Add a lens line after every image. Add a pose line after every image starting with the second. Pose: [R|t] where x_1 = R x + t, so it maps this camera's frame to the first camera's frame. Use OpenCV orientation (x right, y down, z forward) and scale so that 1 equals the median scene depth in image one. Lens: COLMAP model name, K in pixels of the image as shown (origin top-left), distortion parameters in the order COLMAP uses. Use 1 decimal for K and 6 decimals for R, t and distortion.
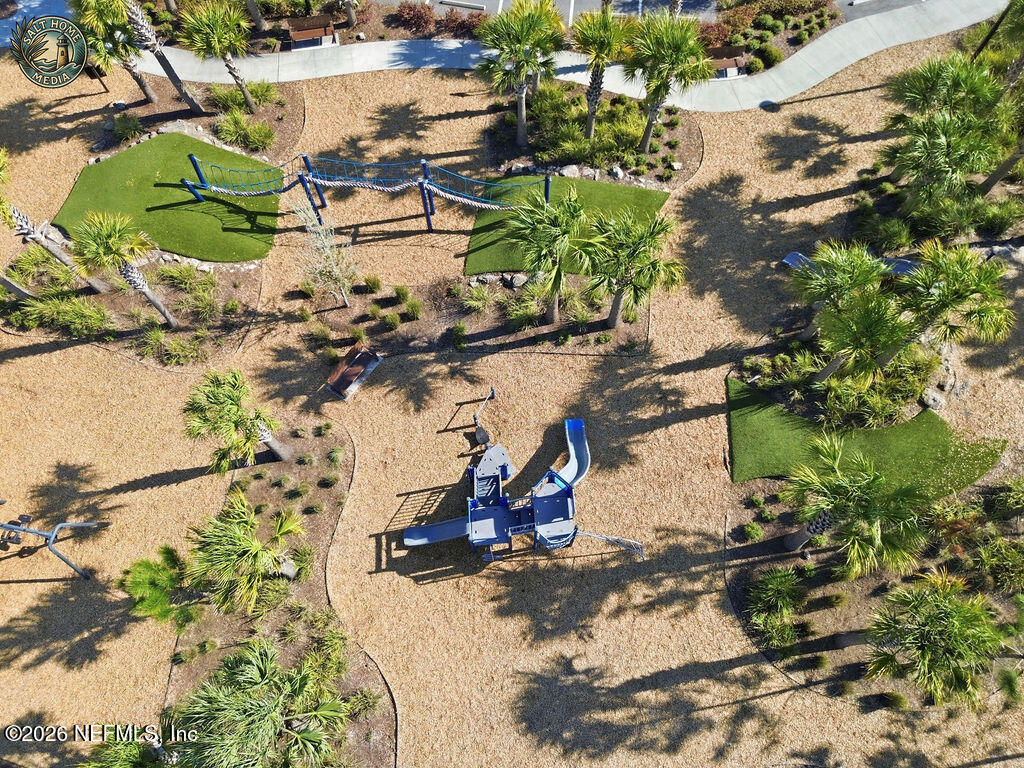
lens RADIAL K [[726.2, 0, 511.8], [0, 726.2, 382.9], [0, 0, 1]] dist [0.048329, -0.034927]
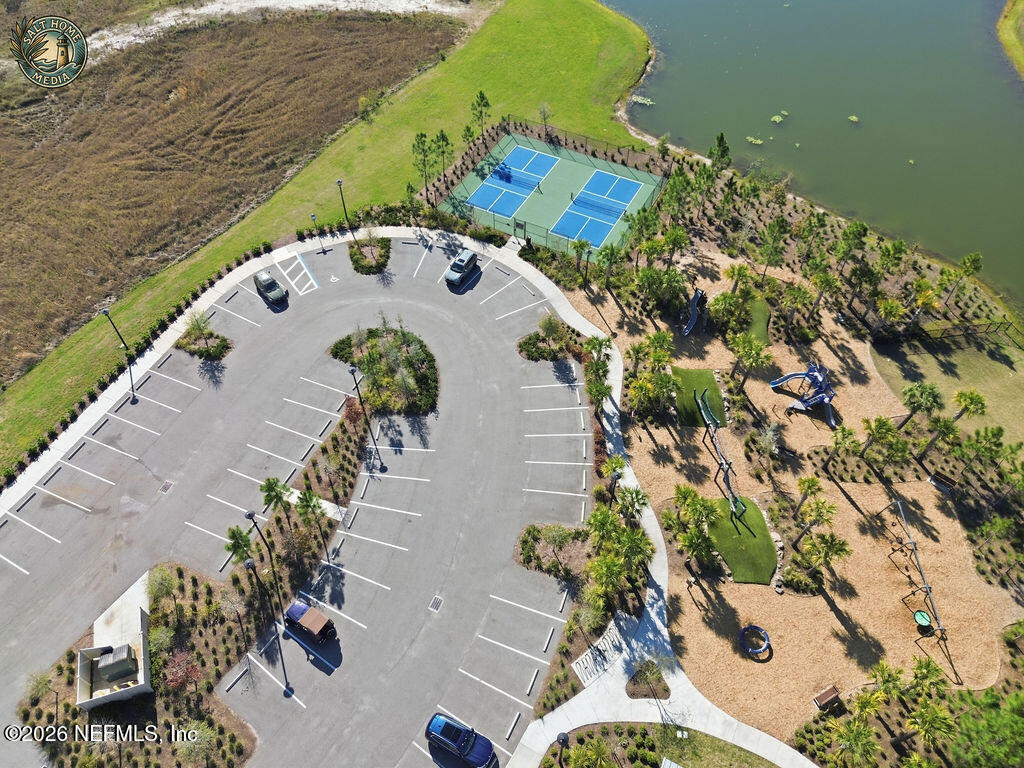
lens RADIAL K [[726.2, 0, 508.2], [0, 726.2, 381.4], [0, 0, 1]] dist [0.048329, -0.034927]
pose [[-0.424316, -0.899165, -0.107040, 0.754945], [0.863717, -0.366393, -0.346048, 0.141532], [0.271936, -0.239286, 0.932091, -1.787064]]
